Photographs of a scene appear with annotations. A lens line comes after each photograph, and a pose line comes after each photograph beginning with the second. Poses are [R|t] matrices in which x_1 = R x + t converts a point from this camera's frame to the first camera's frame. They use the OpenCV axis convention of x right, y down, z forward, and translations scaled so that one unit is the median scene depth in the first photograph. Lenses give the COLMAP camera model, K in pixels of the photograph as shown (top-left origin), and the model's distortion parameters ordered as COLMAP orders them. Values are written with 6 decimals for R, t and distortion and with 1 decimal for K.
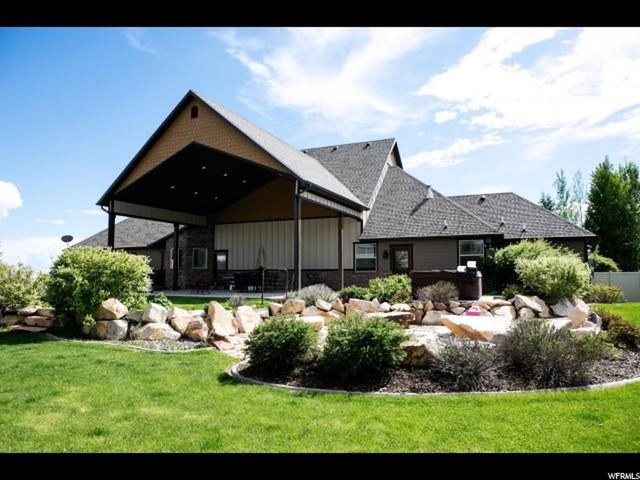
lens RADIAL K [[443.3, 0, 323.1], [0, 443.3, 236.5], [0, 0, 1]] dist [-0.104760, 0.073171]
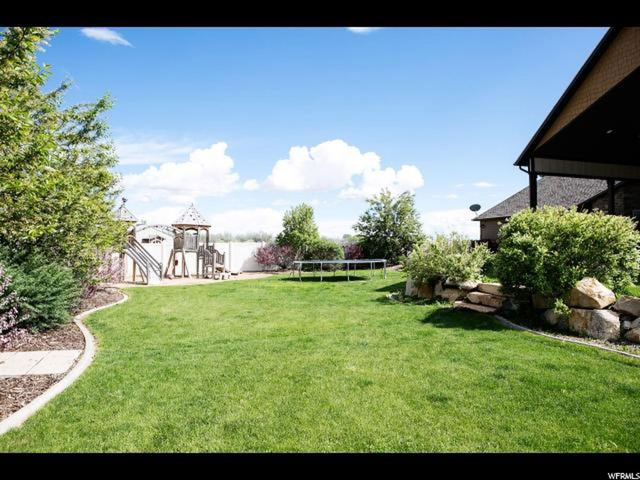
lens RADIAL K [[443.3, 0, 323.1], [0, 443.3, 236.5], [0, 0, 1]] dist [-0.104760, 0.073171]
pose [[0.664510, -0.007981, -0.747237, -0.241410], [0.061485, 0.997136, 0.044028, 0.017925], [0.744746, -0.075201, 0.663098, 0.212699]]
